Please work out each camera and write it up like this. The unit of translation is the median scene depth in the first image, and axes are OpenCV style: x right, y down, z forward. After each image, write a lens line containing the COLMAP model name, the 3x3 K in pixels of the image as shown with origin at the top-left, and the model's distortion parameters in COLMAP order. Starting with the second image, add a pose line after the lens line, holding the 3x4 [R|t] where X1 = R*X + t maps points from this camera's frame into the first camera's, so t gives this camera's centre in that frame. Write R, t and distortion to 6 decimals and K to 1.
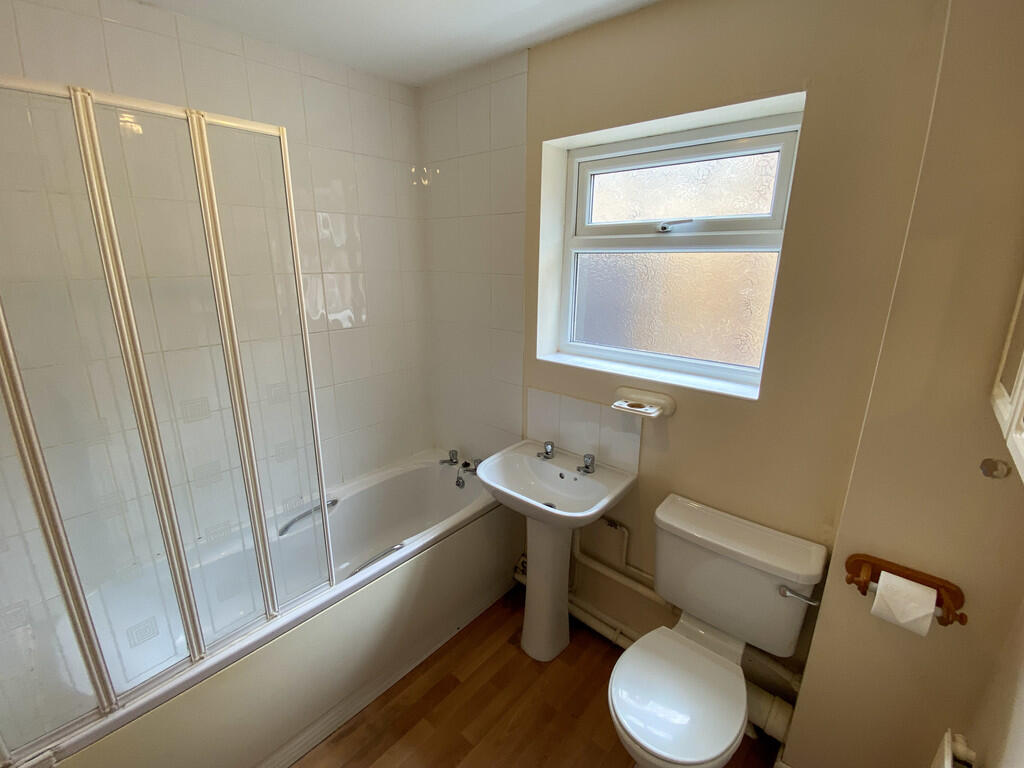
lens RADIAL K [[419.8, 0, 507.5], [0, 419.8, 380.2], [0, 0, 1]] dist [0.025457, -0.025469]
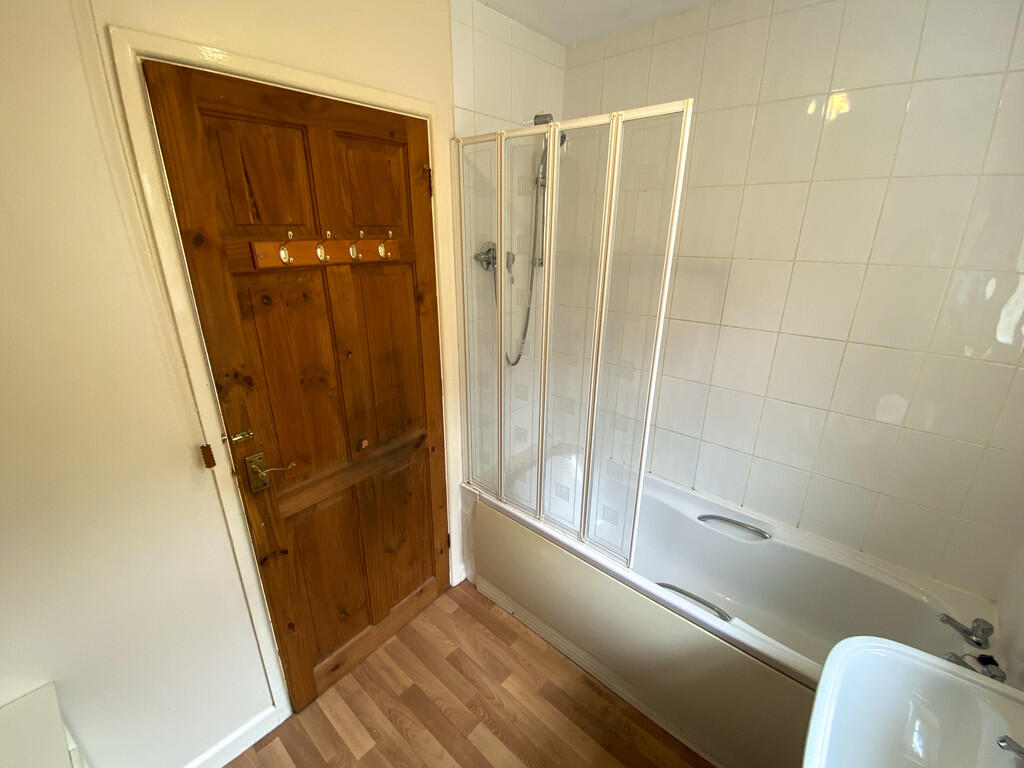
lens RADIAL K [[419.8, 0, 507.5], [0, 419.8, 380.2], [0, 0, 1]] dist [0.025457, -0.025469]
pose [[0.039809, 0.340022, -0.939574, 0.349423], [-0.293086, 0.902933, 0.314344, -0.143107], [0.955257, 0.262862, 0.135601, 0.429421]]
